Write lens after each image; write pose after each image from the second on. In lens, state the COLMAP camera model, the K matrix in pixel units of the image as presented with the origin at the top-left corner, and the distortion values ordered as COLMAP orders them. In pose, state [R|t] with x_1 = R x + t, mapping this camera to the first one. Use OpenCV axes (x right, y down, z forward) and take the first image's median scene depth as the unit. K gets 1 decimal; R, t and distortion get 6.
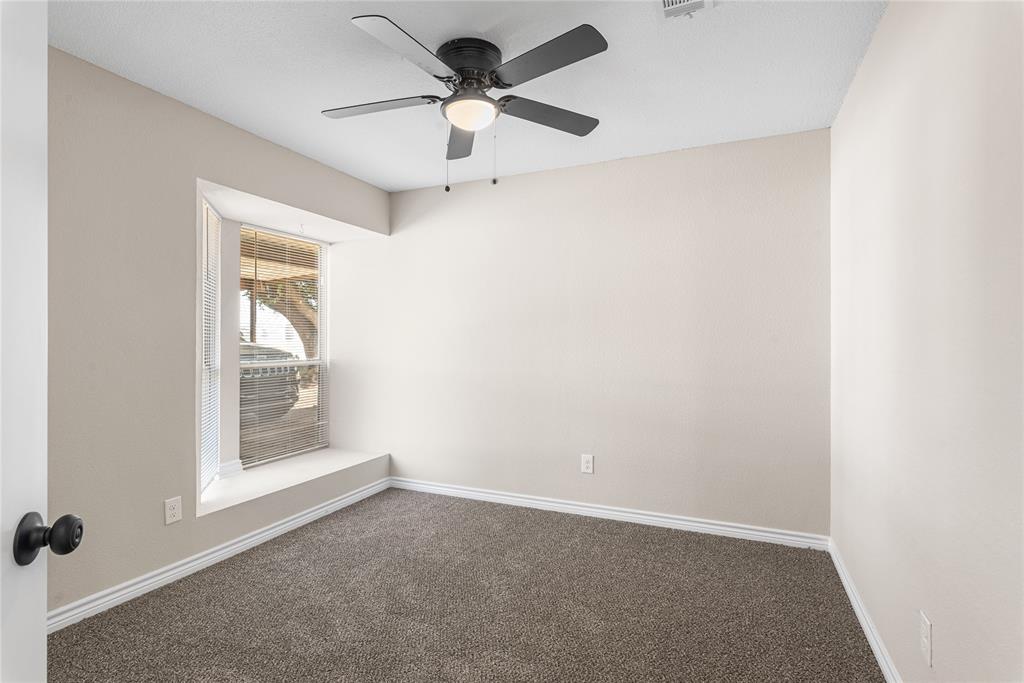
lens RADIAL K [[510.3, 0, 514.2], [0, 510.3, 332.5], [0, 0, 1]] dist [0.001443, -0.000082]
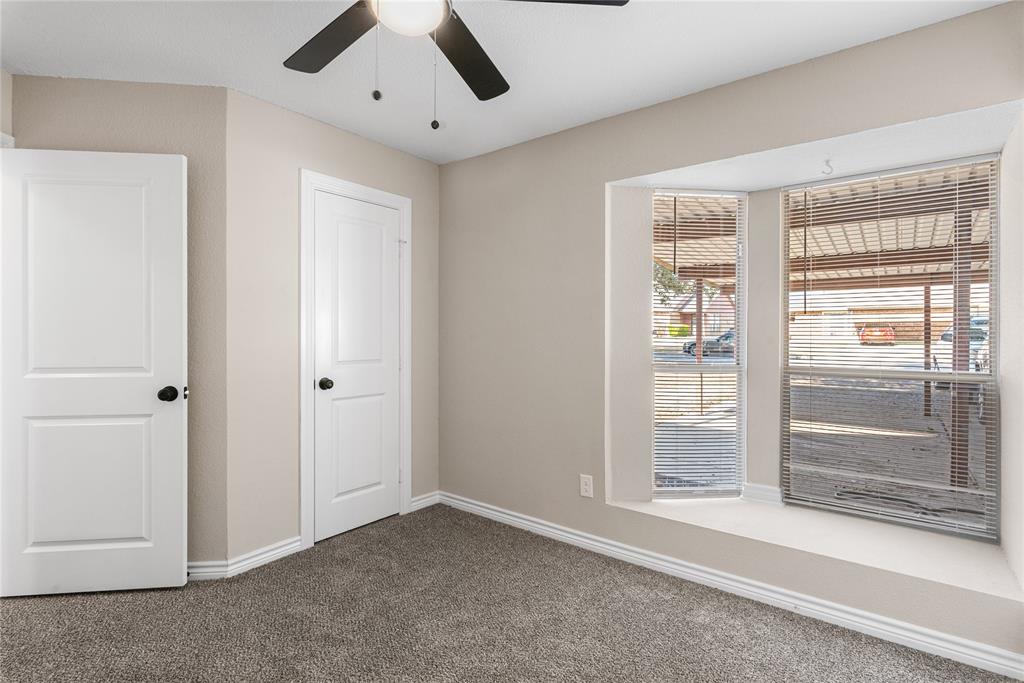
lens RADIAL K [[510.3, 0, 514.2], [0, 510.3, 332.5], [0, 0, 1]] dist [0.001443, -0.000082]
pose [[-0.259514, -0.003066, -0.965734, 0.365913], [0.006174, 0.999969, -0.004833, 0.009293], [0.965719, -0.007216, -0.259488, 0.890966]]
